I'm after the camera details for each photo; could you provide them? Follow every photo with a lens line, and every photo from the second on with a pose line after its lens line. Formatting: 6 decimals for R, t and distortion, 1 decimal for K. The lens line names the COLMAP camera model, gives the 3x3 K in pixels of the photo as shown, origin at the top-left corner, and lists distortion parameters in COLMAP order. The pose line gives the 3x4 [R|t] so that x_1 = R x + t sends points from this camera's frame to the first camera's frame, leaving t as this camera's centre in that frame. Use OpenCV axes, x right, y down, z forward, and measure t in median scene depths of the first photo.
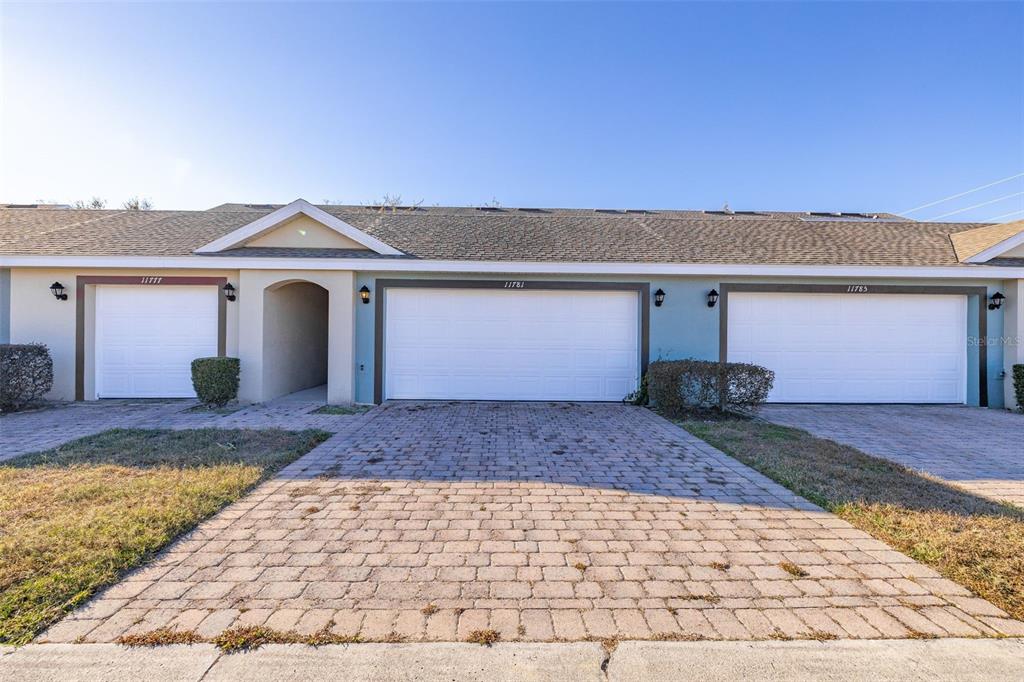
lens RADIAL K [[435.6, 0, 510.1], [0, 435.6, 337.3], [0, 0, 1]] dist [0.000082, 0.000473]
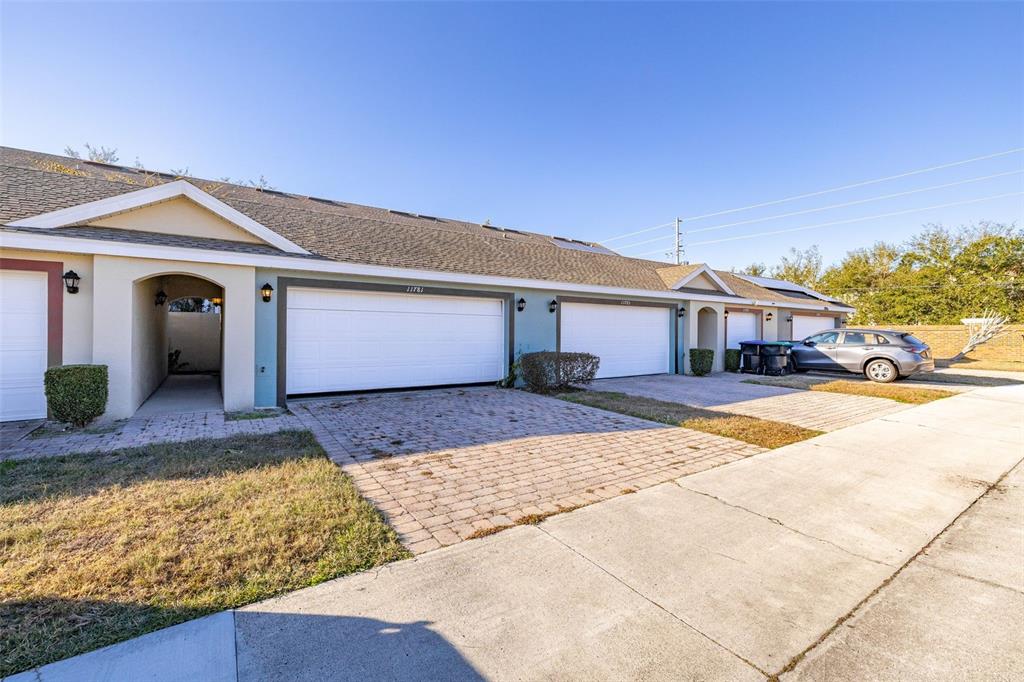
lens RADIAL K [[435.6, 0, 515.9], [0, 435.6, 337.1], [0, 0, 1]] dist [0.000082, 0.000473]
pose [[0.839108, -0.010695, 0.543859, -0.402735], [0.005981, 0.999928, 0.010436, -0.007820], [-0.543932, -0.005504, 0.839112, -0.095990]]
